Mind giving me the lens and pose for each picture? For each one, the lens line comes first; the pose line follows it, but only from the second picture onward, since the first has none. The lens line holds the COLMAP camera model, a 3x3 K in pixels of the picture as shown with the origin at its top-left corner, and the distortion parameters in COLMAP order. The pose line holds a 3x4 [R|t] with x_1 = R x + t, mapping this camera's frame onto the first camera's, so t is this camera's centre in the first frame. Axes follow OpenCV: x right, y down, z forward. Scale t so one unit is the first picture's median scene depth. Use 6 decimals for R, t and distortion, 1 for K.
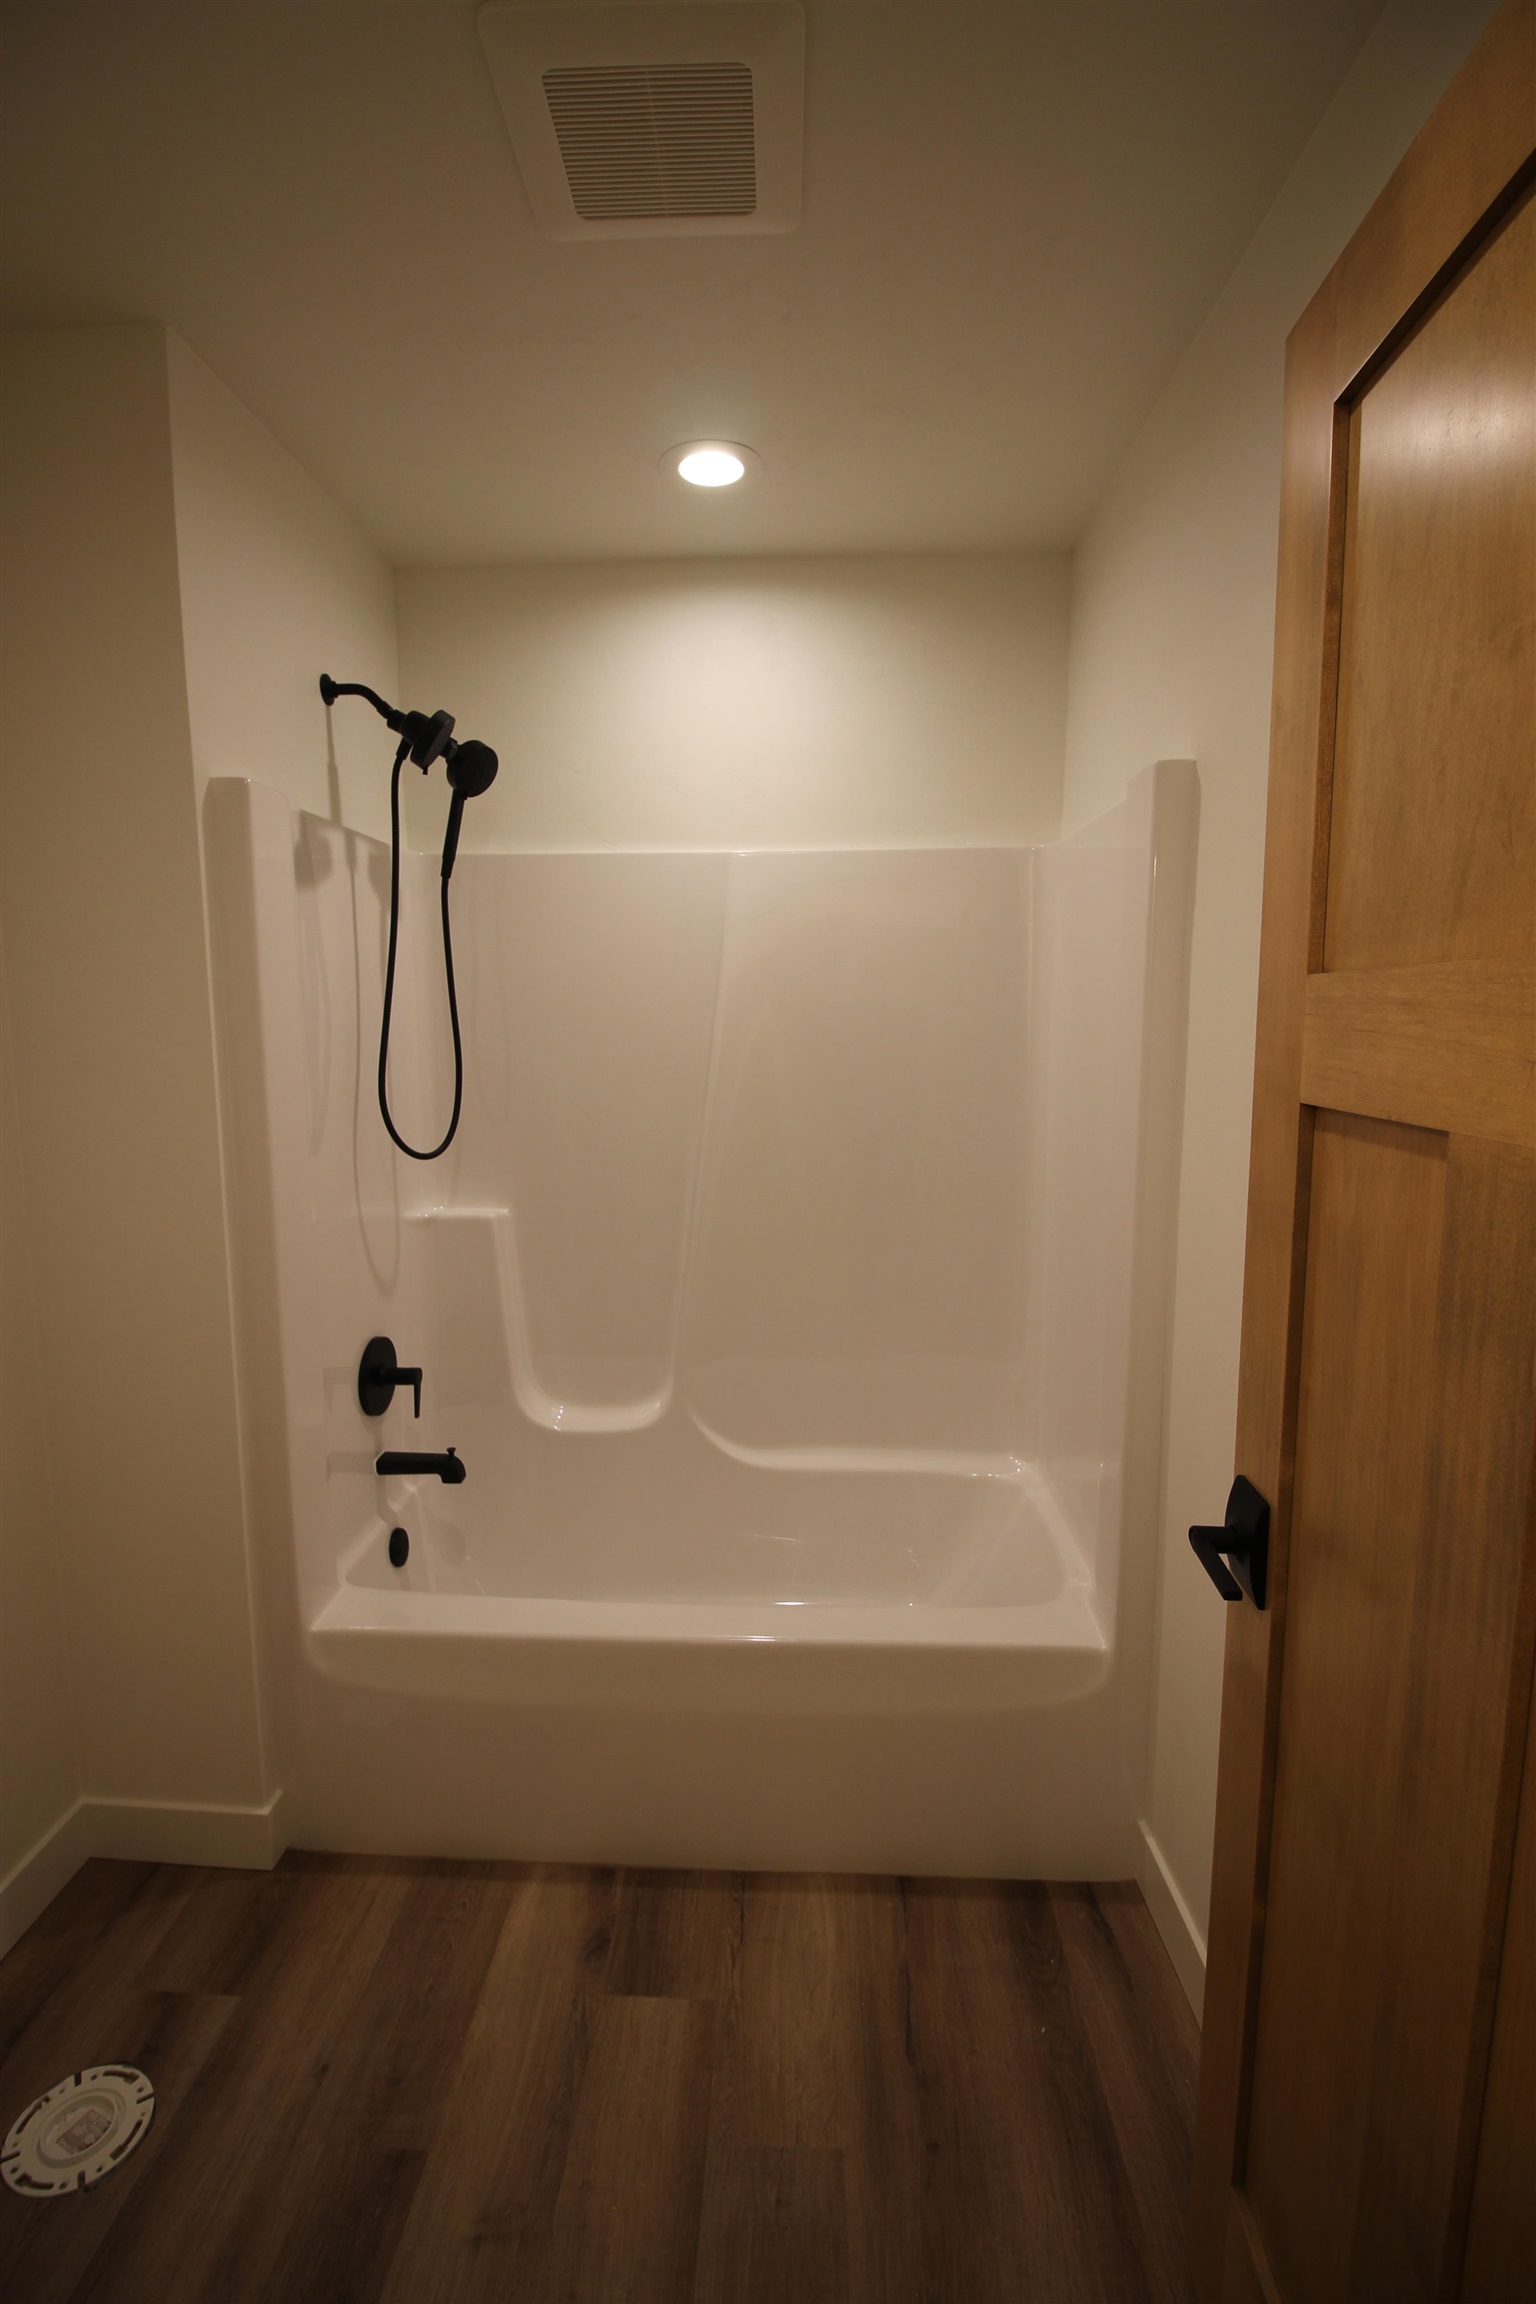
lens RADIAL K [[1073.9, 0, 768.0], [0, 1073.9, 1152.0], [0, 0, 1]] dist [-0.000801, -0.014292]
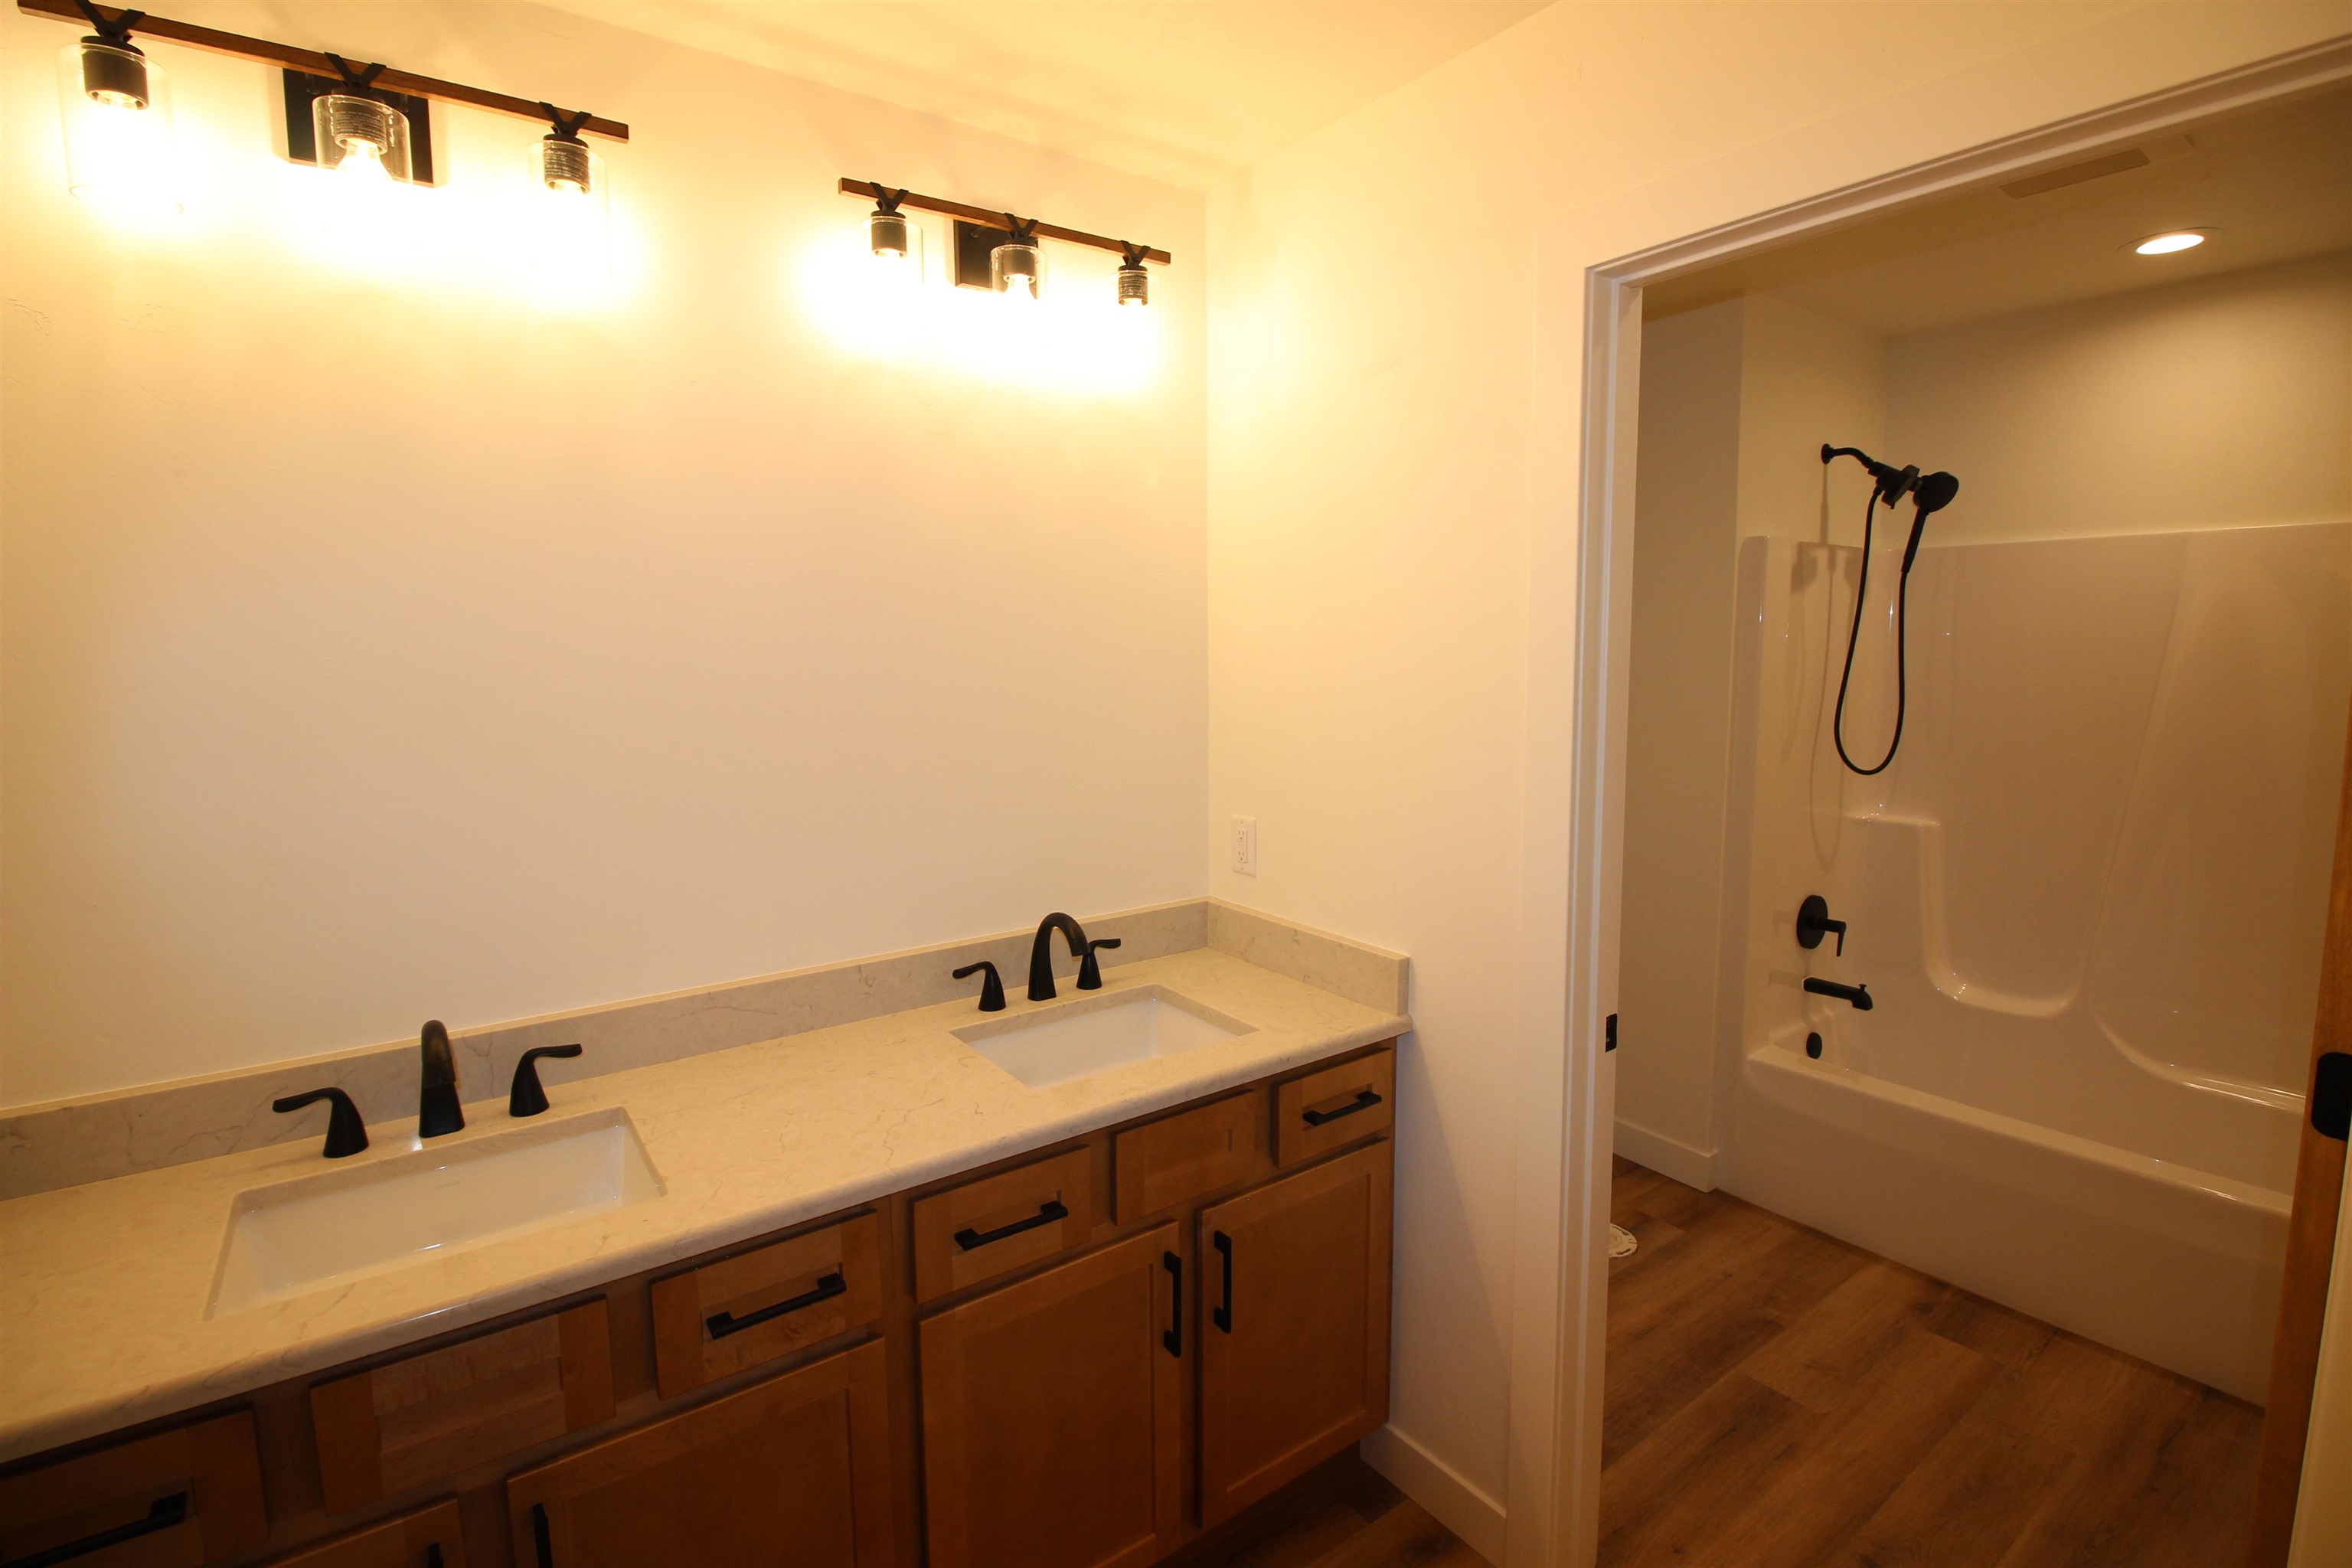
lens RADIAL K [[1096.3, 0, 1166.7], [0, 1096.3, 752.5], [0, 0, 1]] dist [-0.000801, -0.014292]
pose [[0.614501, 0.082200, -0.784622, 0.244282], [-0.095014, 0.995029, 0.029830, 0.023488], [0.783174, 0.056220, 0.619256, -0.616935]]
